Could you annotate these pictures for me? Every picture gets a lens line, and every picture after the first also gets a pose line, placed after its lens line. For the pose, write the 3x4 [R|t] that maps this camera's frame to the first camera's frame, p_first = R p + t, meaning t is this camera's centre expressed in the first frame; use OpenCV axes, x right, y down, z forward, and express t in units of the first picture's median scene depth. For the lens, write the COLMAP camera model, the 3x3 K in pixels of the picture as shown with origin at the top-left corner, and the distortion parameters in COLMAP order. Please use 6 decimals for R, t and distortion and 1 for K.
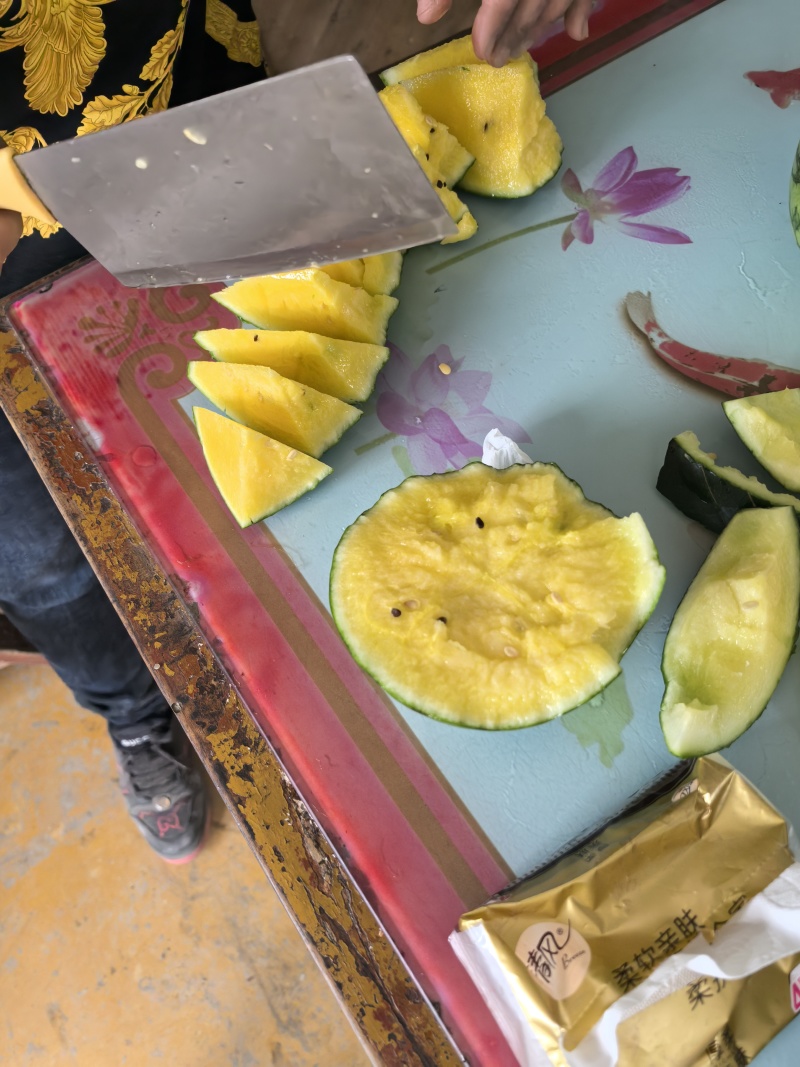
lens RADIAL K [[841.0, 0, 400.0], [0, 841.0, 533.5], [0, 0, 1]] dist [0.305226, -0.001268]
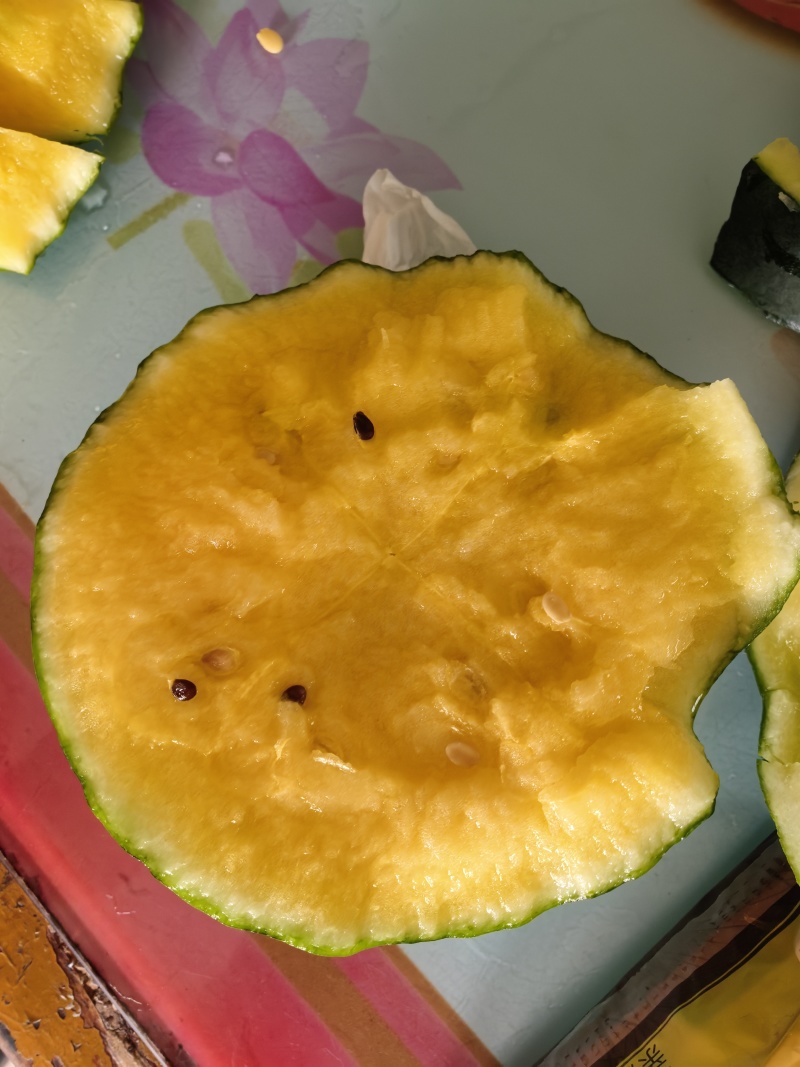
lens RADIAL K [[909.7, 0, 400.0], [0, 909.7, 533.5], [0, 0, 1]] dist [0.010973, 0.000587]
pose [[0.990436, -0.128985, 0.048985, 0.086329], [0.108619, 0.947846, 0.299649, -0.099948], [-0.085081, -0.291463, 0.952791, 0.563298]]
